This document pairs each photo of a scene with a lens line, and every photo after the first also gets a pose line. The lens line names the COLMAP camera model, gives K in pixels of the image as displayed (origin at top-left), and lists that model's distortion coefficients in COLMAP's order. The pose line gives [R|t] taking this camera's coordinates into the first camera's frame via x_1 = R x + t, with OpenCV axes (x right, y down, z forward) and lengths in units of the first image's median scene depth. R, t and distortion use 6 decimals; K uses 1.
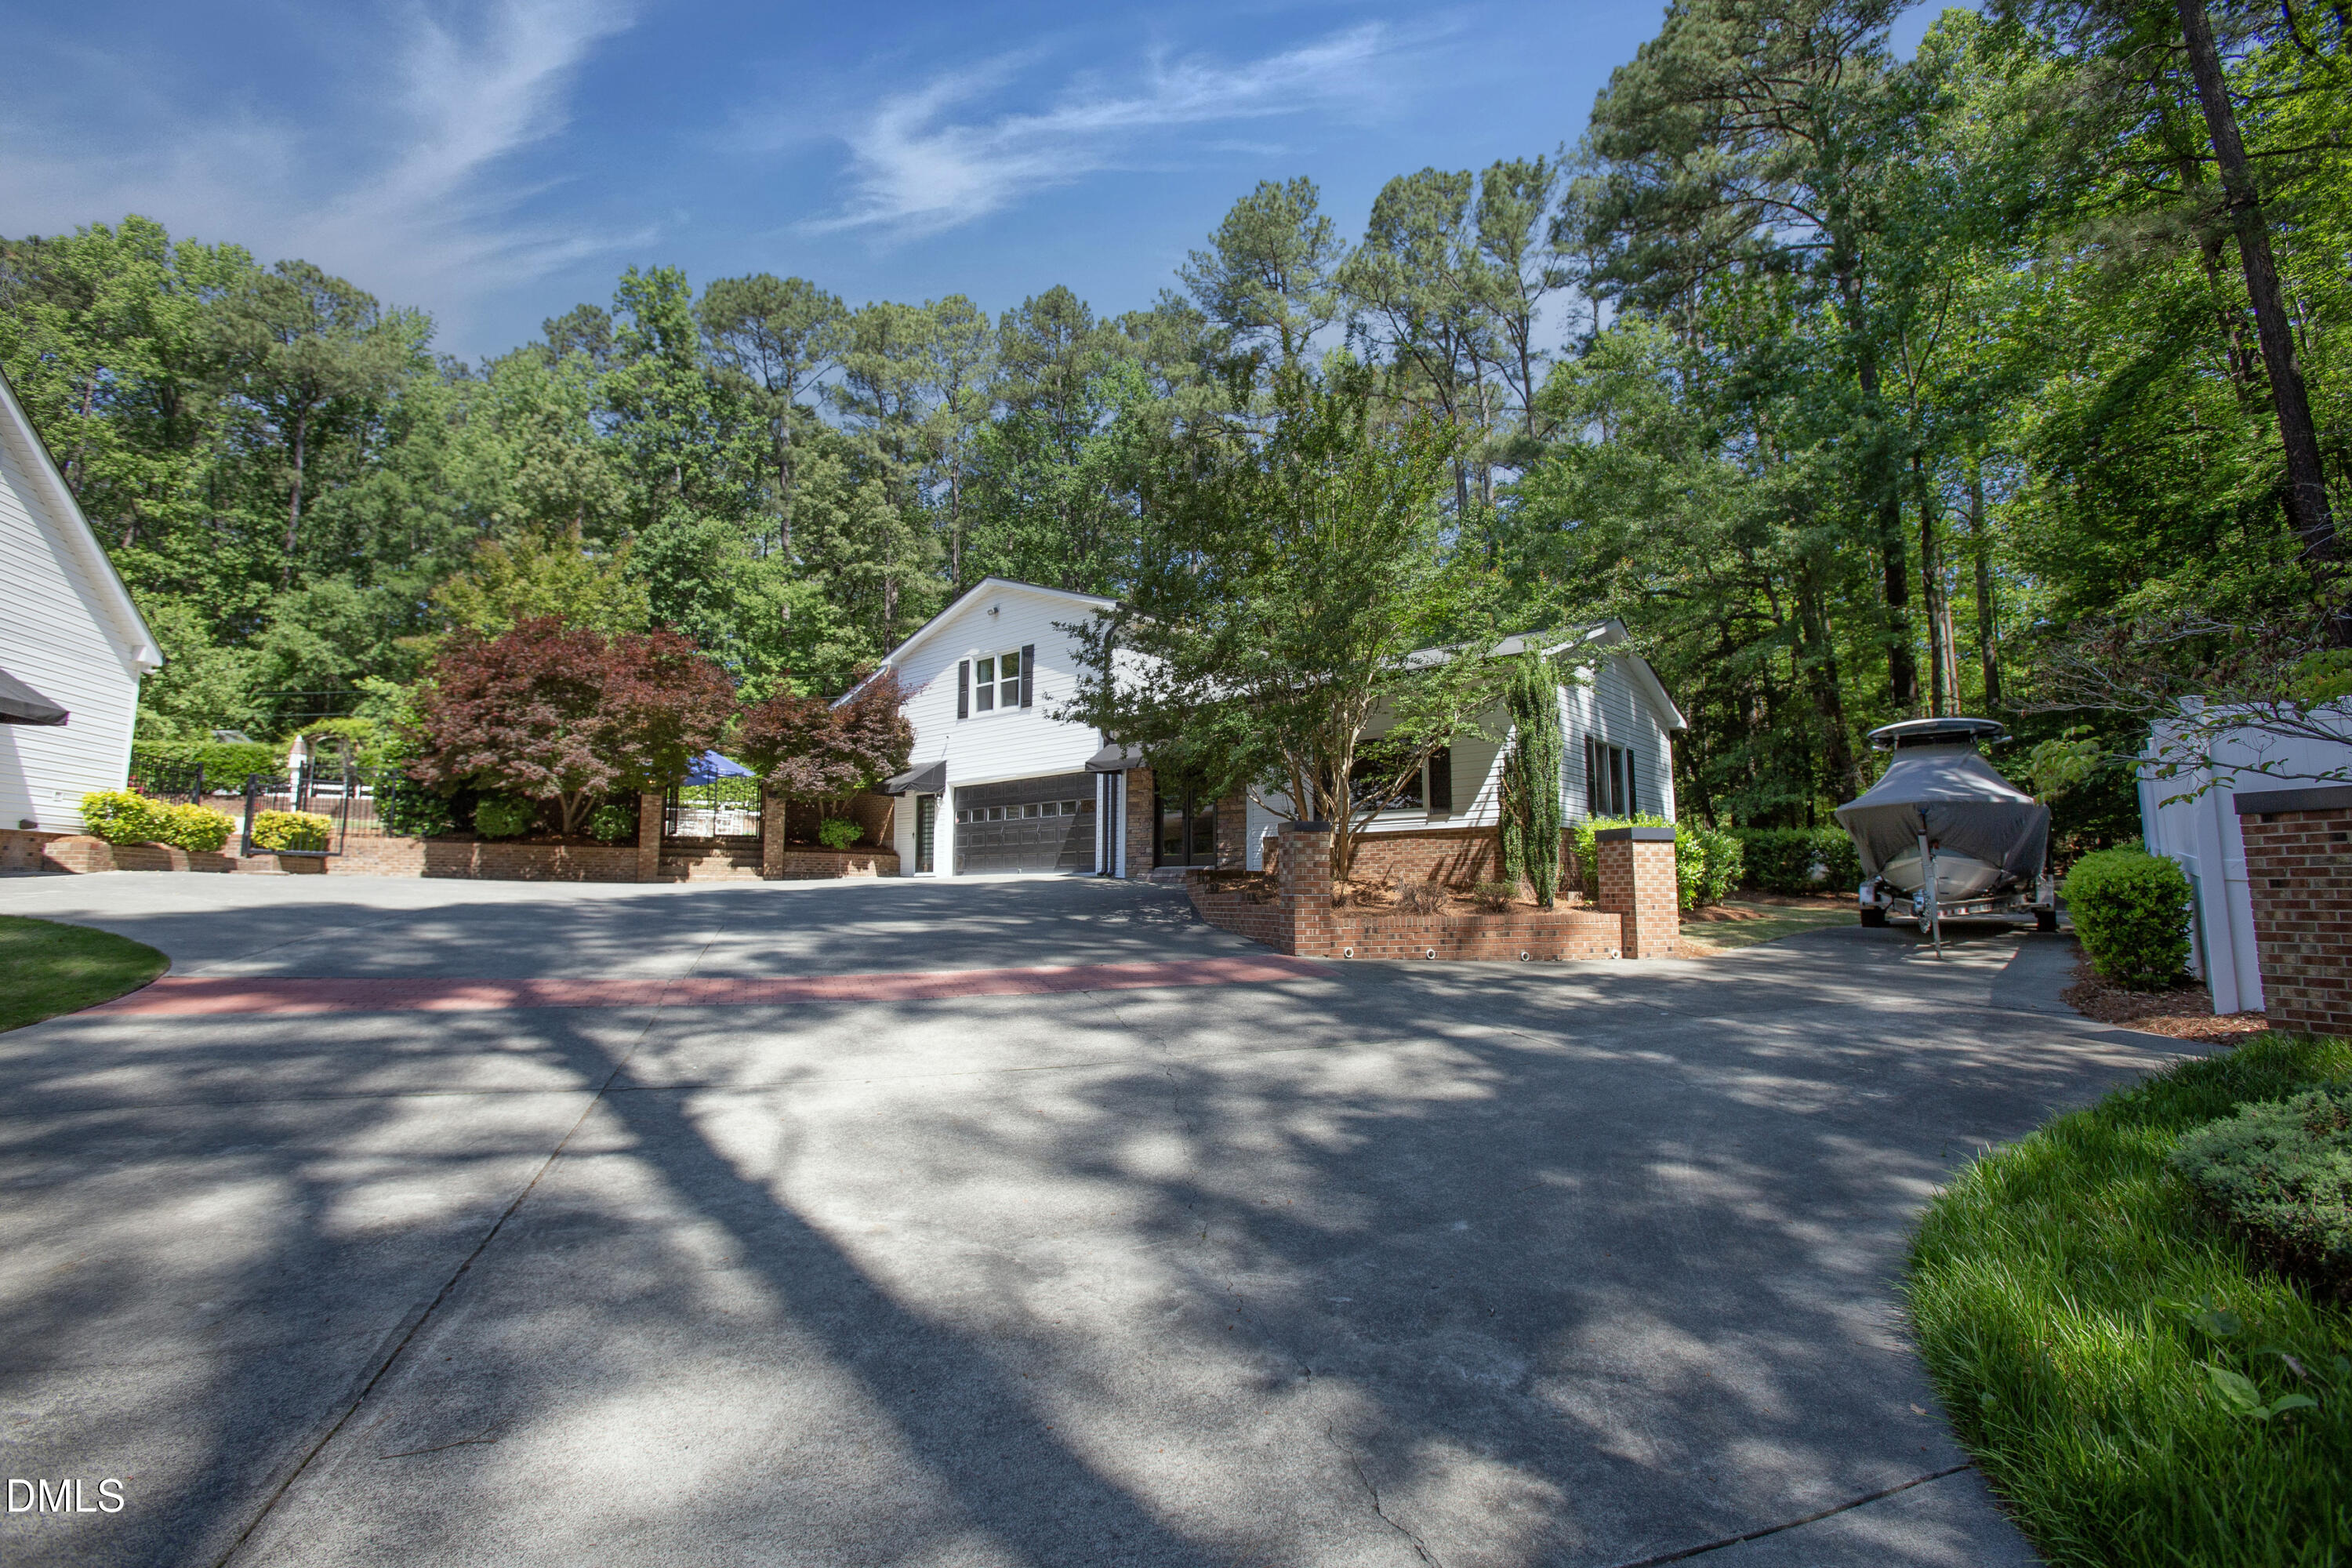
lens RADIAL K [[1073.1, 0, 1166.9], [0, 1073.1, 756.6], [0, 0, 1]] dist [-0.056729, 0.021643]
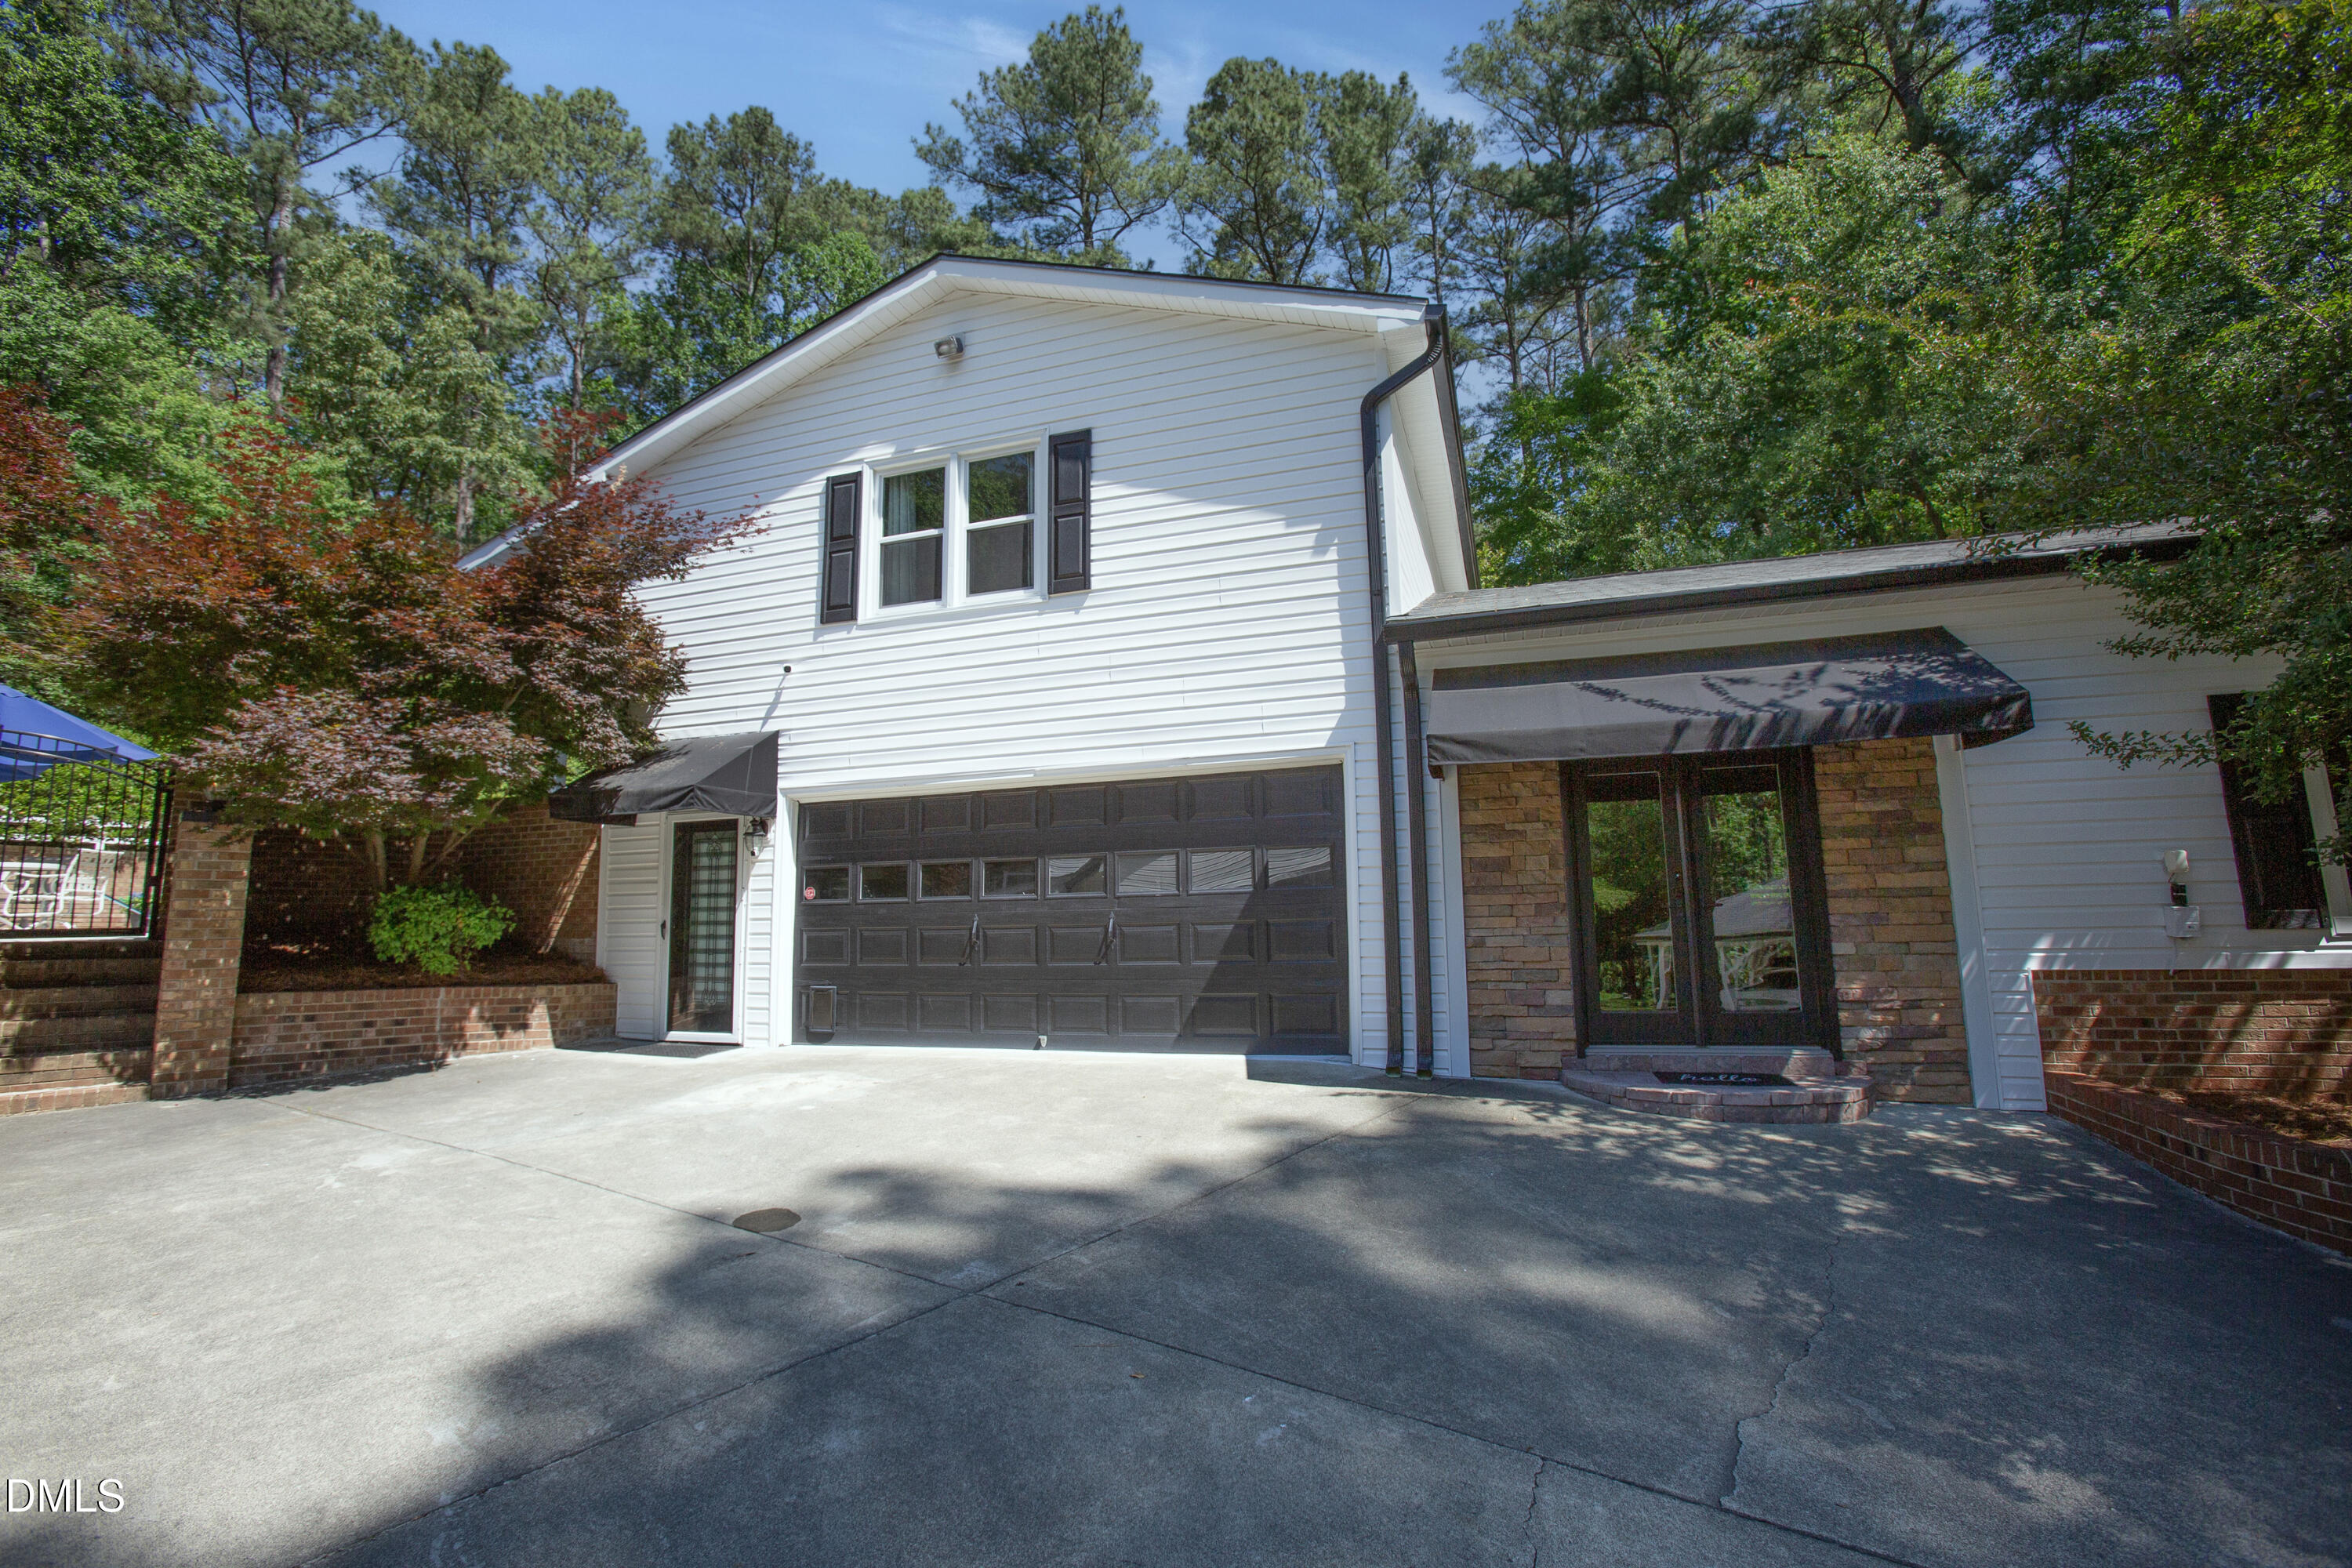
lens RADIAL K [[1073.1, 0, 1166.9], [0, 1073.1, 756.6], [0, 0, 1]] dist [-0.056729, 0.021643]
pose [[0.928105, 0.041969, 0.369946, -0.221087], [-0.031365, 0.998908, -0.034635, 0.021301], [-0.370996, 0.020542, 0.928407, 0.610788]]
